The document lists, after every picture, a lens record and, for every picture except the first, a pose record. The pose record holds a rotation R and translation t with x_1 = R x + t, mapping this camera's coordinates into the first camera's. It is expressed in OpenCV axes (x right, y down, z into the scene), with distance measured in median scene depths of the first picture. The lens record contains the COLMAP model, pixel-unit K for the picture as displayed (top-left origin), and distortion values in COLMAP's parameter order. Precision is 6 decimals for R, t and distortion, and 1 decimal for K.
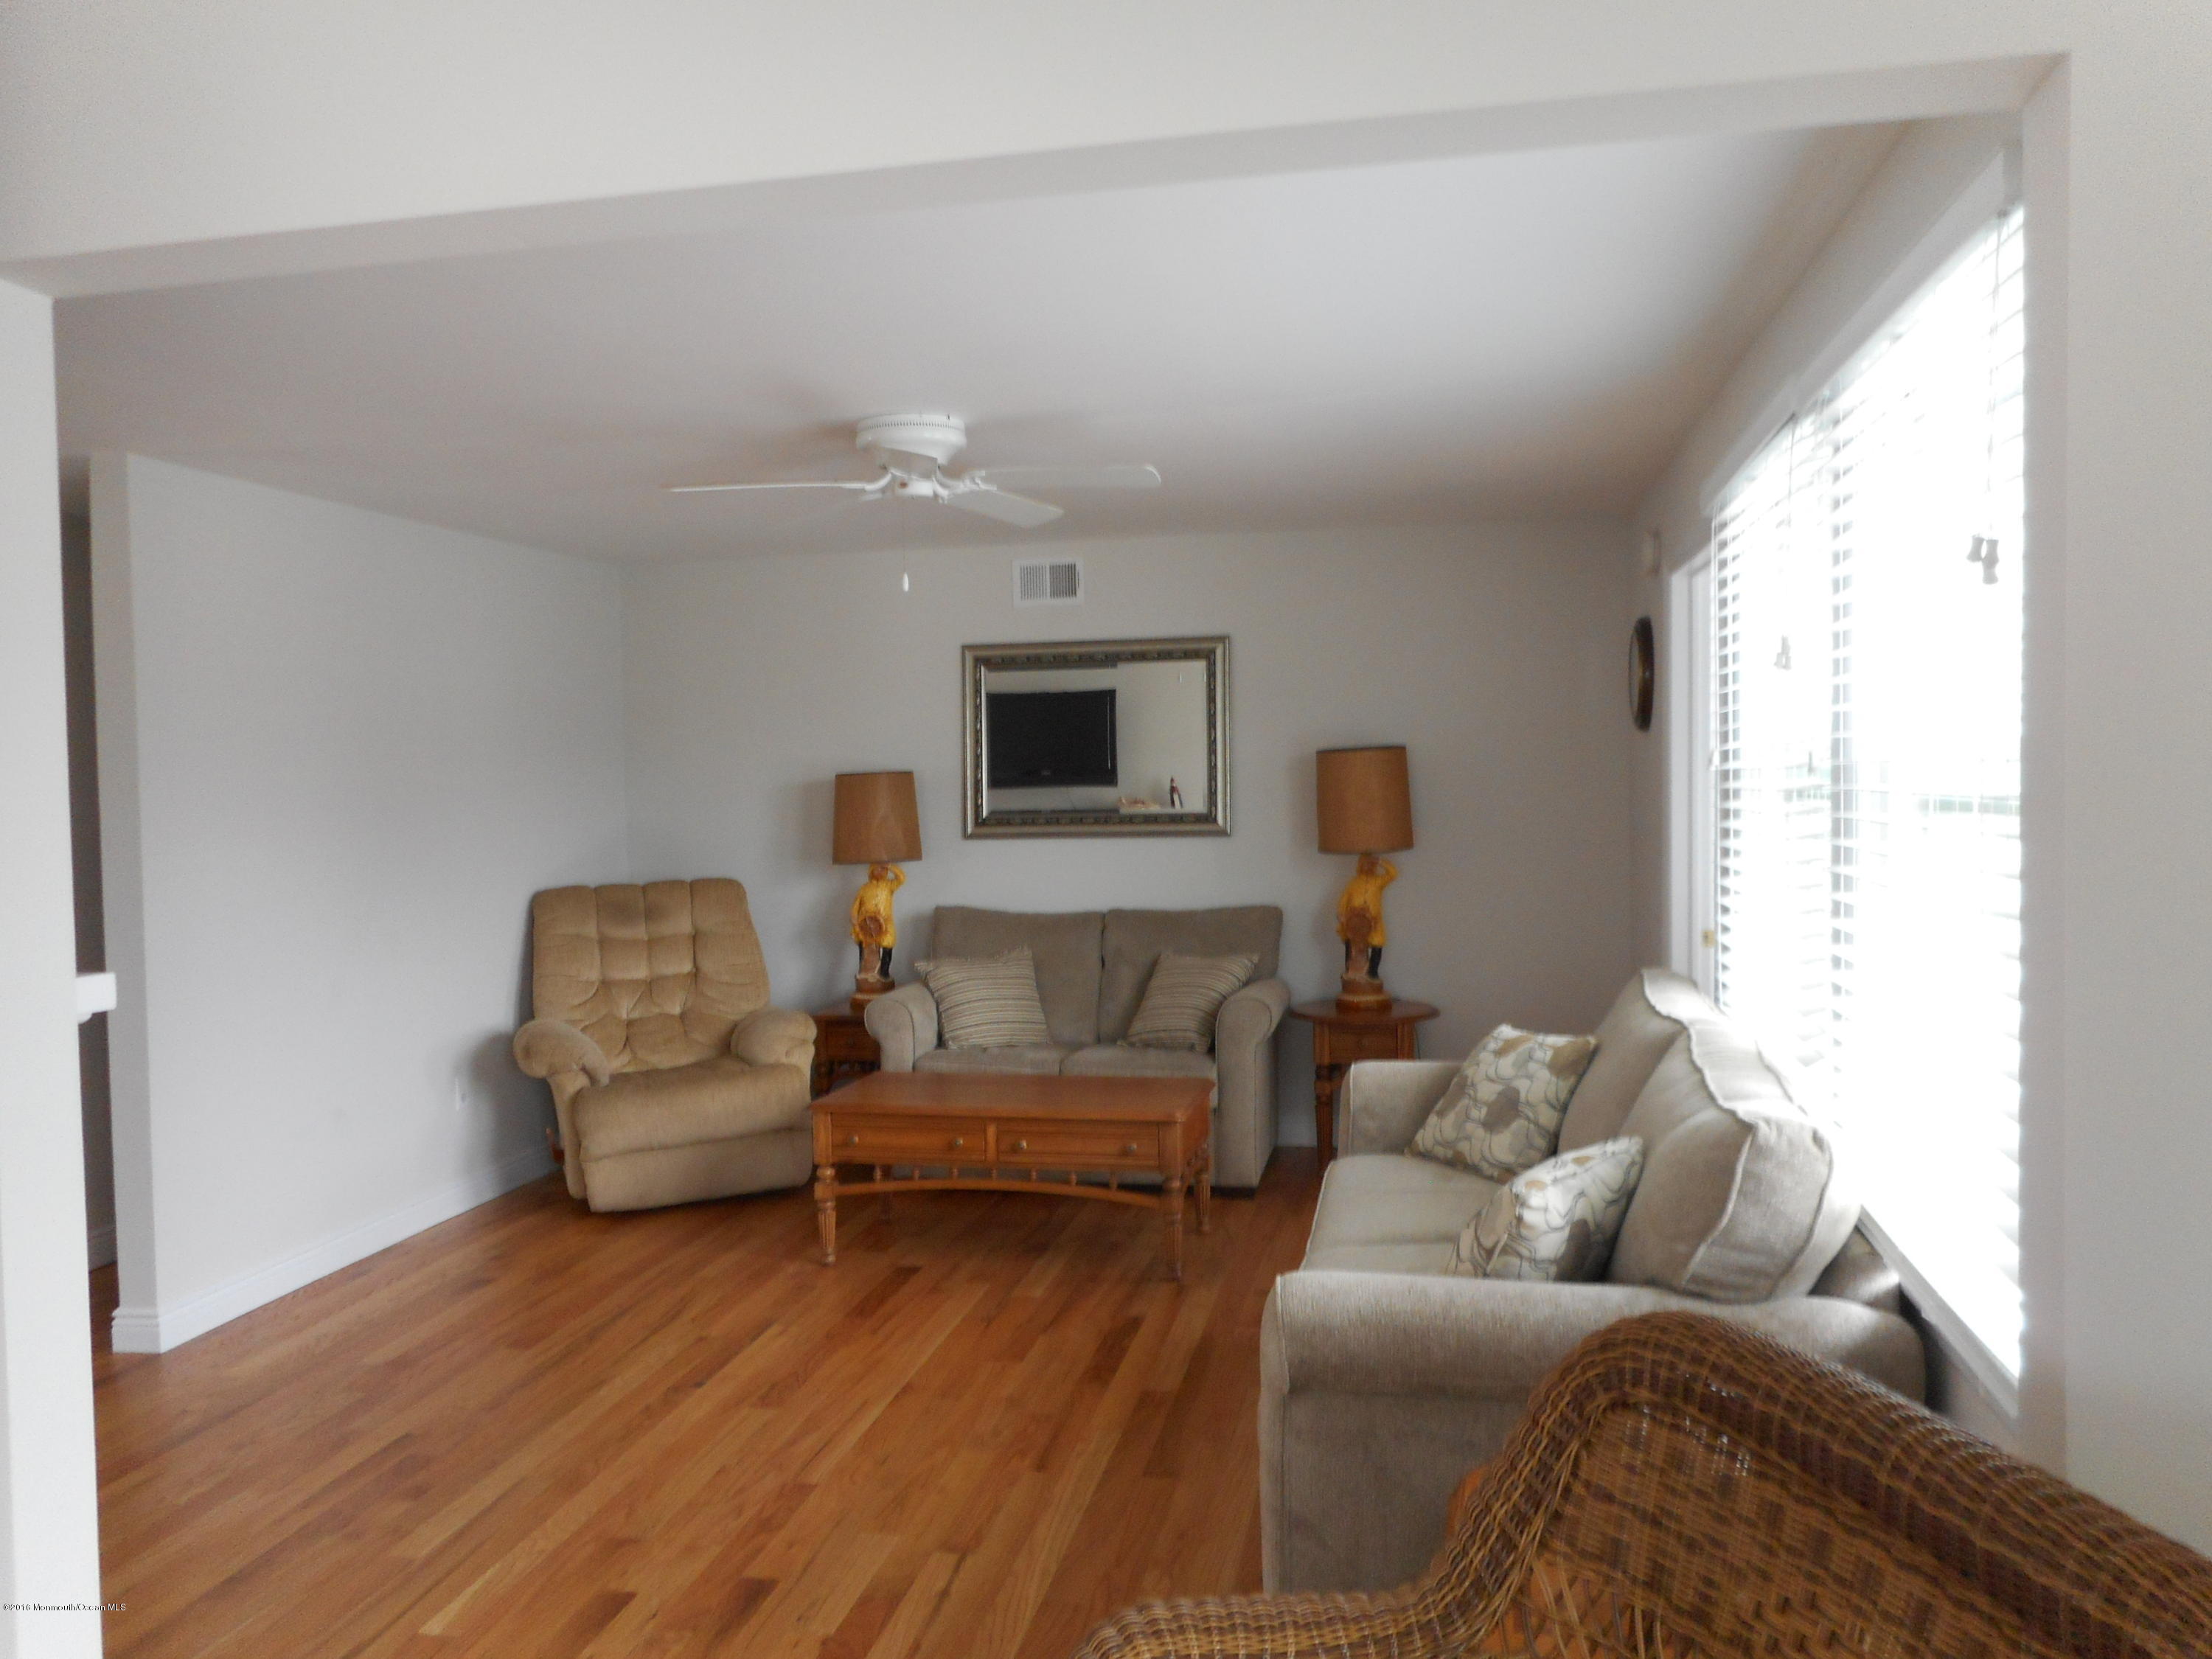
lens RADIAL K [[1670.1, 0, 1164.0], [0, 1670.1, 863.7], [0, 0, 1]] dist [-0.003126, 0.007182]
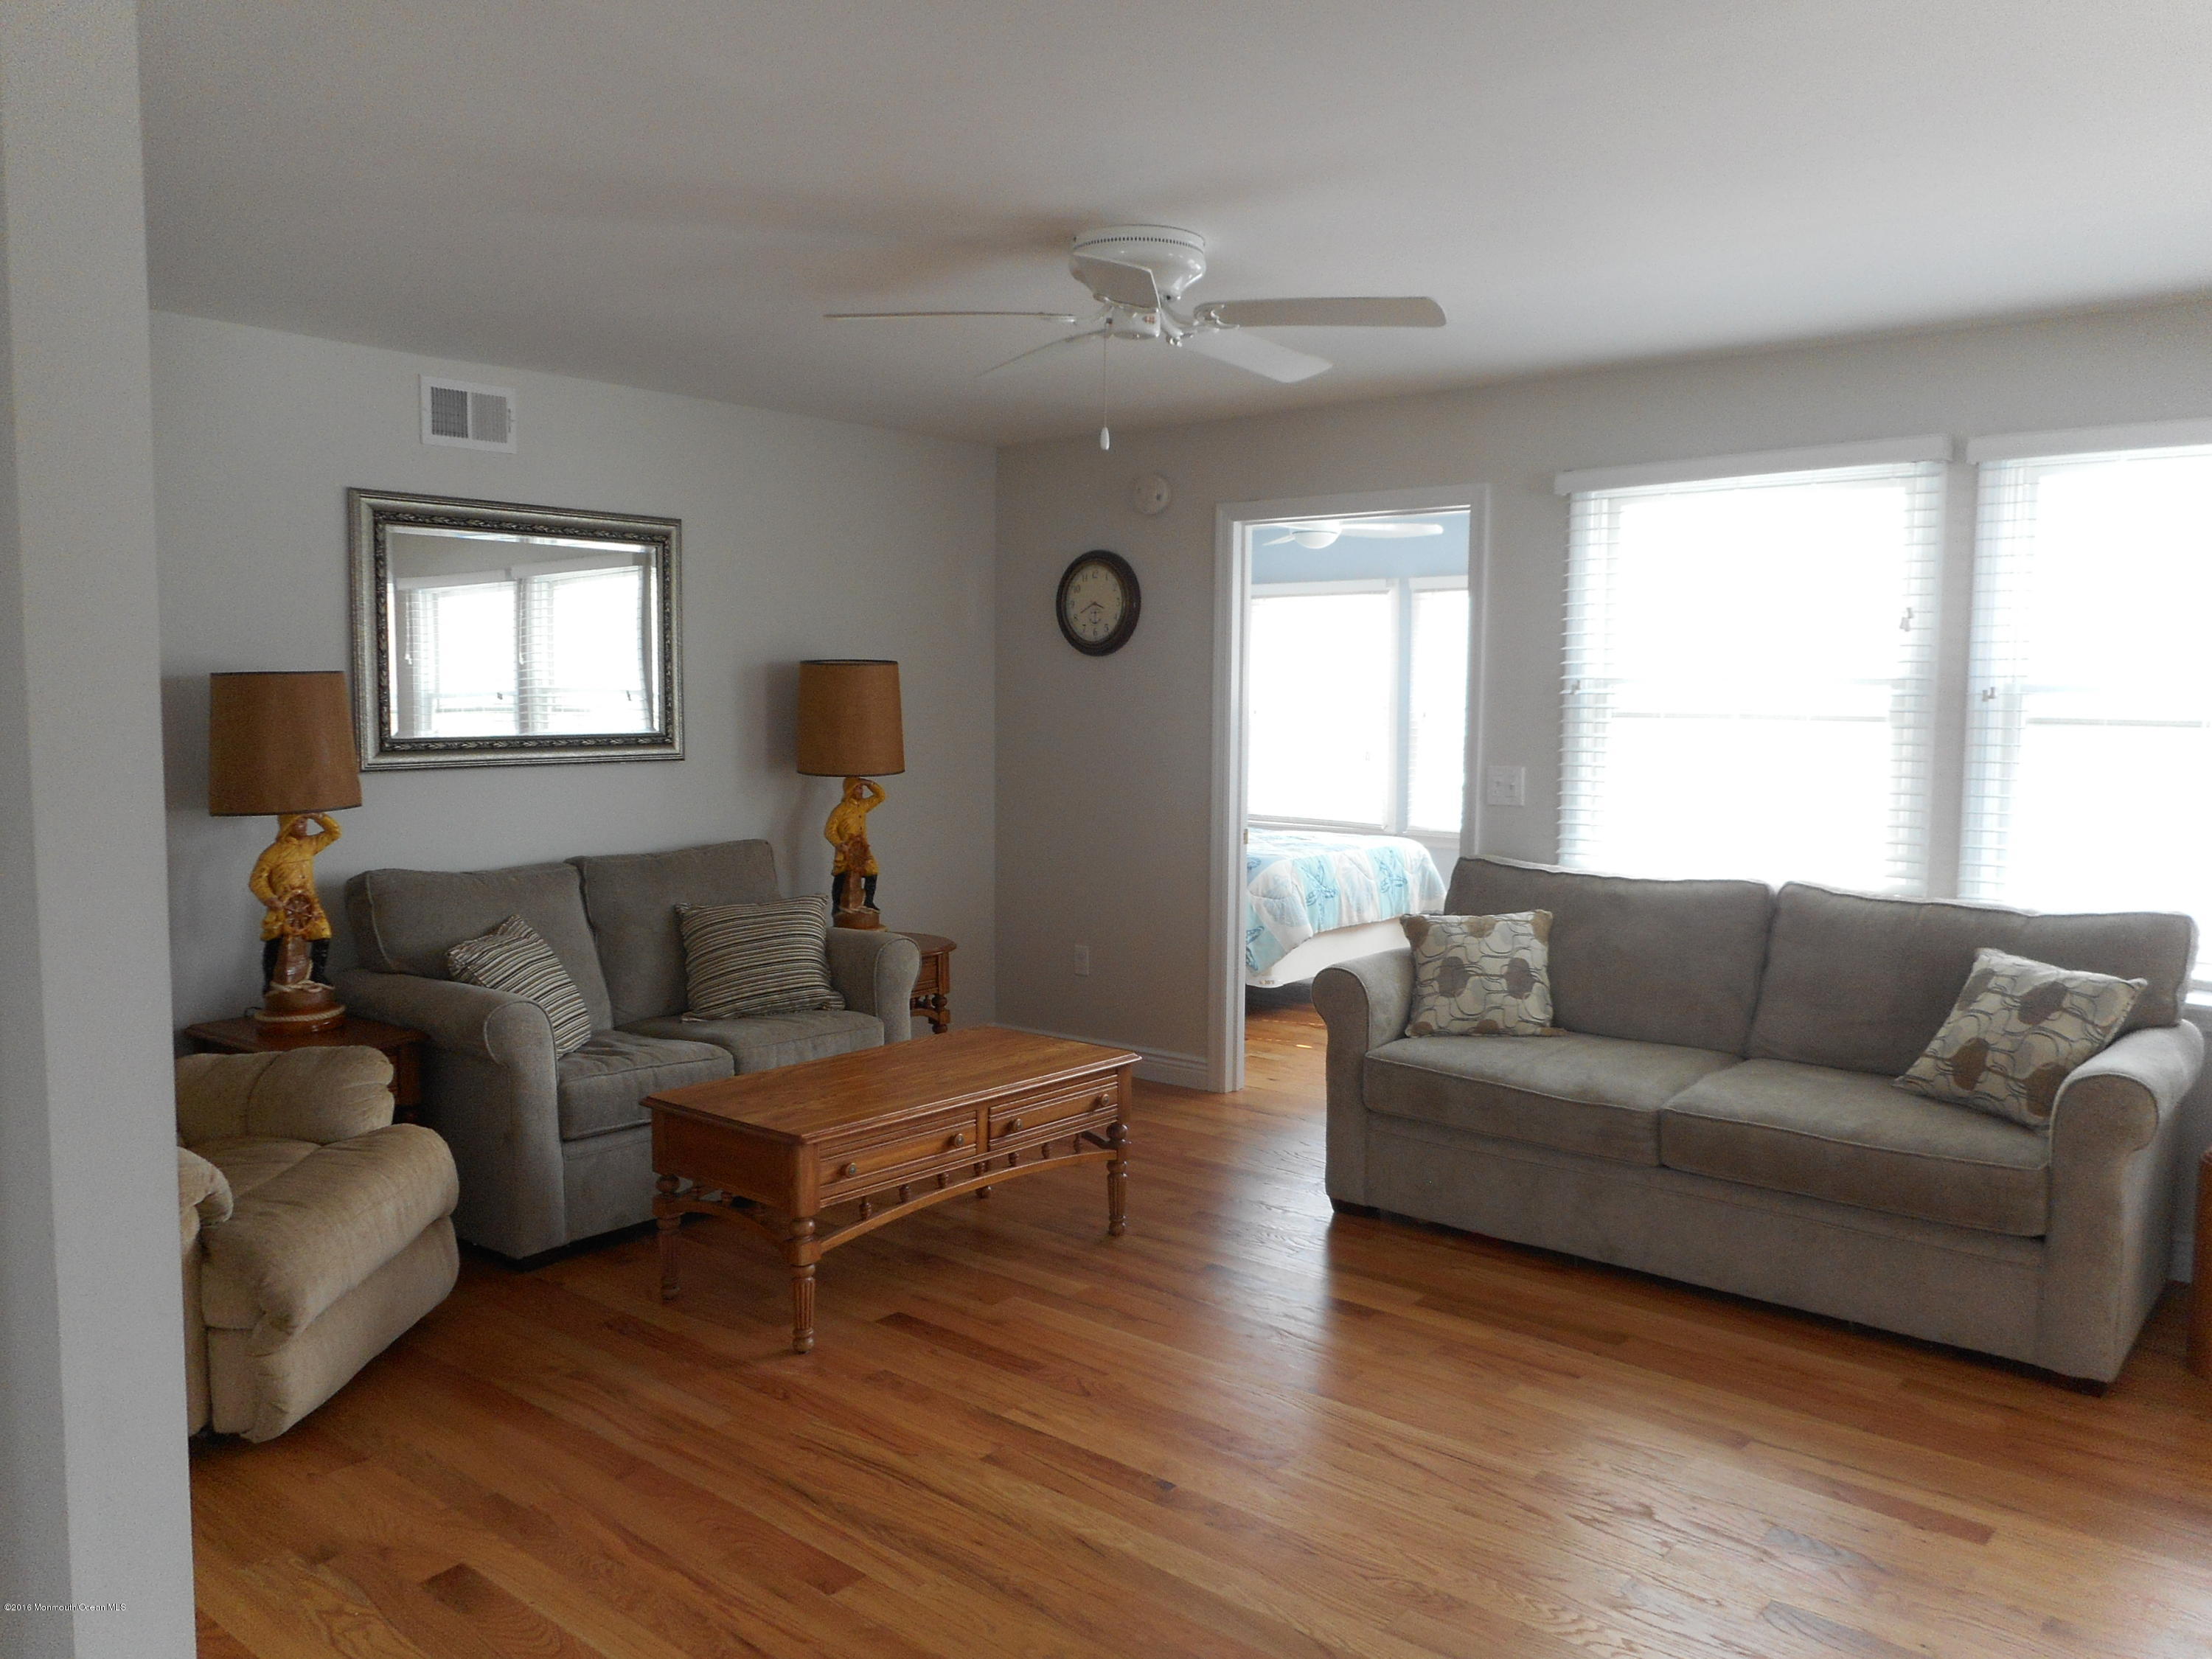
lens RADIAL K [[1670.1, 0, 1097.7], [0, 1670.1, 830.9], [0, 0, 1]] dist [-0.003126, 0.007182]
pose [[0.491736, -0.050443, 0.869282, -0.650237], [0.033424, 0.998678, 0.039044, -0.008381], [-0.870103, 0.009855, 0.492772, 0.456698]]
